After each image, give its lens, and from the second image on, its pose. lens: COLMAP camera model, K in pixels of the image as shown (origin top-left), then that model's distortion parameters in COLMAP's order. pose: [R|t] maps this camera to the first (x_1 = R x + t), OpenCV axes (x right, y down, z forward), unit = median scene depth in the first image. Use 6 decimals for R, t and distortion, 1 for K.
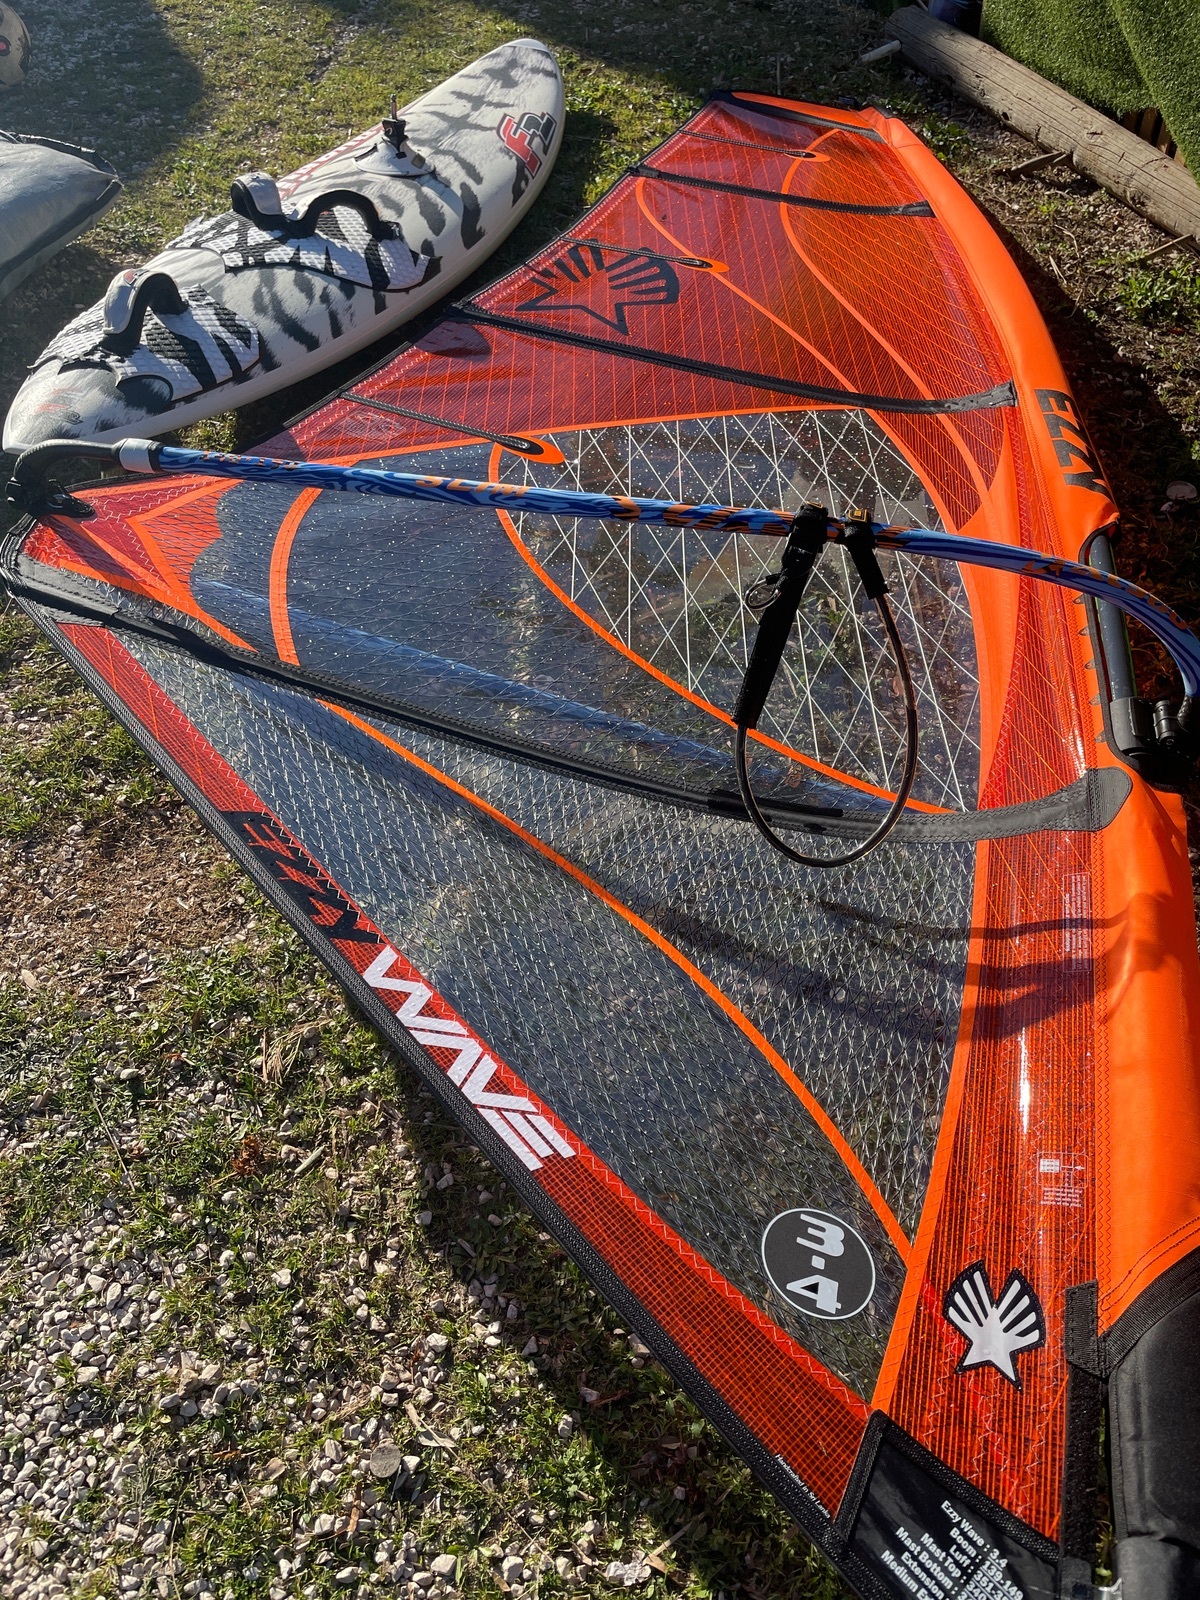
lens RADIAL K [[1187.8, 0, 600.0], [0, 1187.8, 800.0], [0, 0, 1]] dist [0.064642, -0.099477]
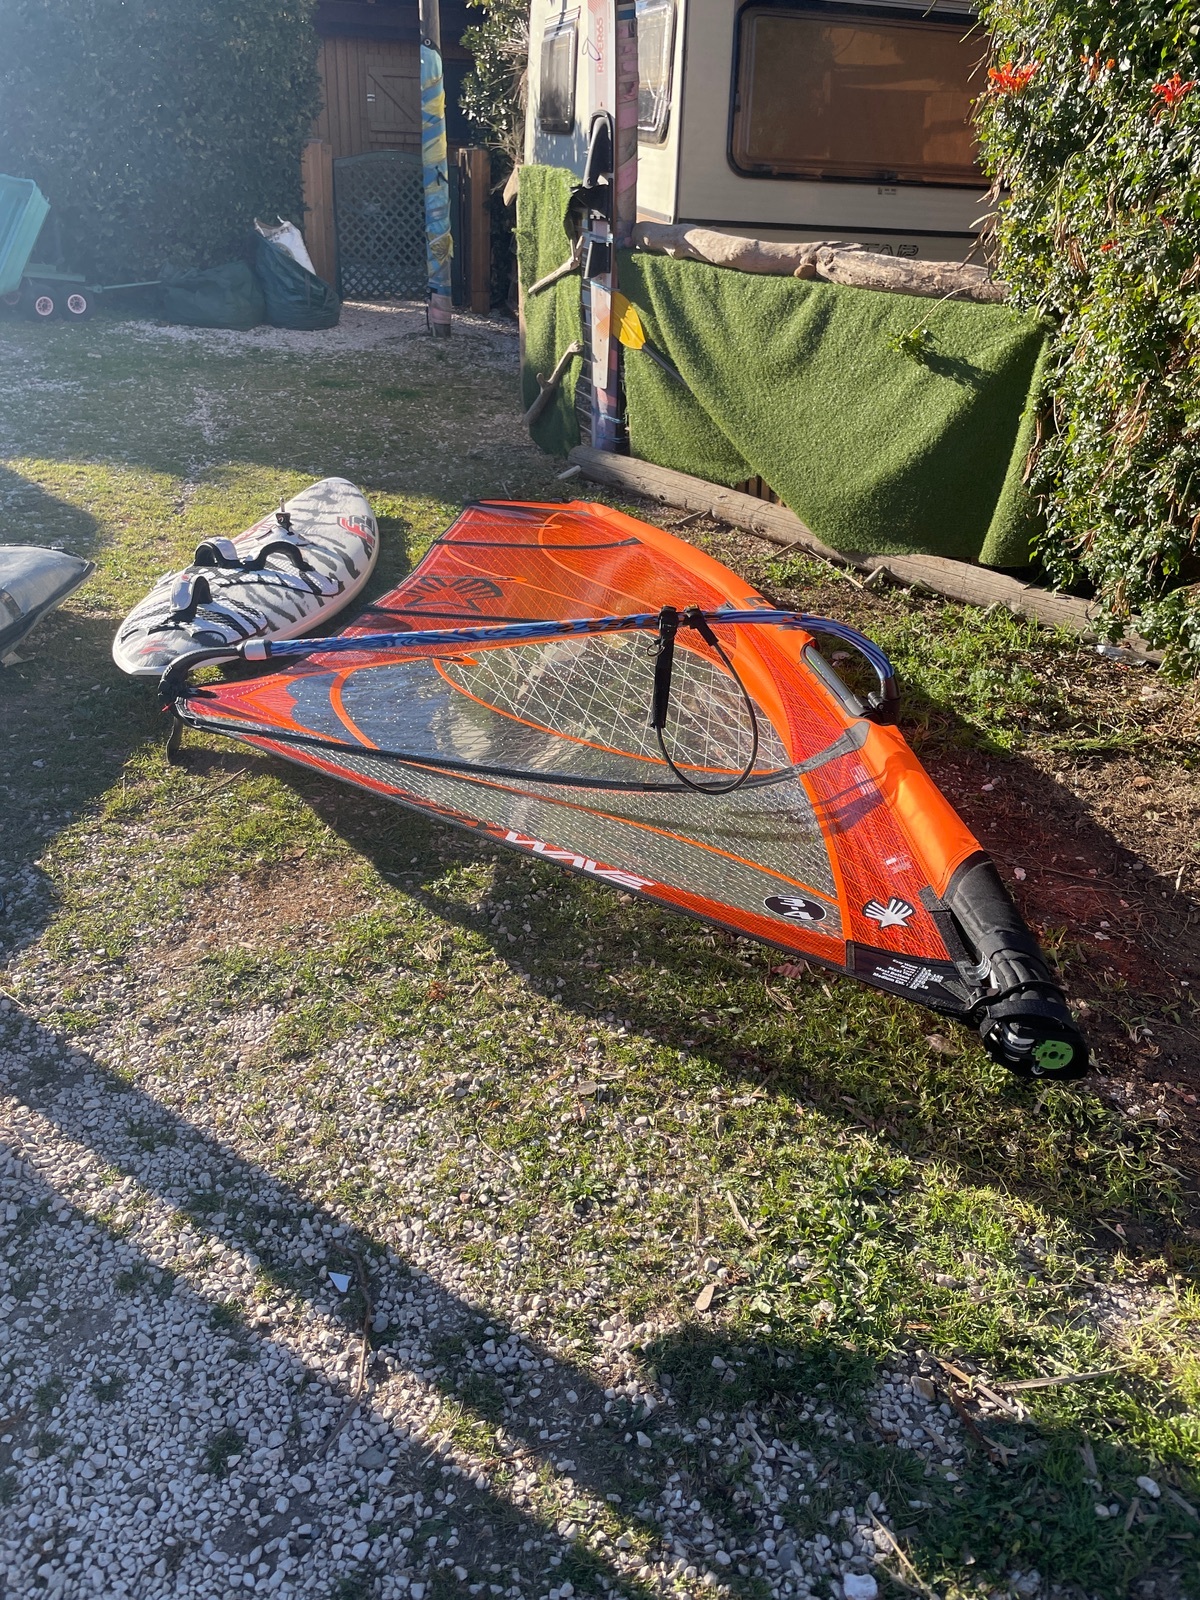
lens RADIAL K [[1187.8, 0, 600.0], [0, 1187.8, 800.0], [0, 0, 1]] dist [0.064642, -0.099477]
pose [[0.954943, -0.140986, 0.261163, -0.282267], [0.222808, 0.921870, -0.317036, 0.372511], [-0.196061, 0.360940, 0.911747, -0.343635]]
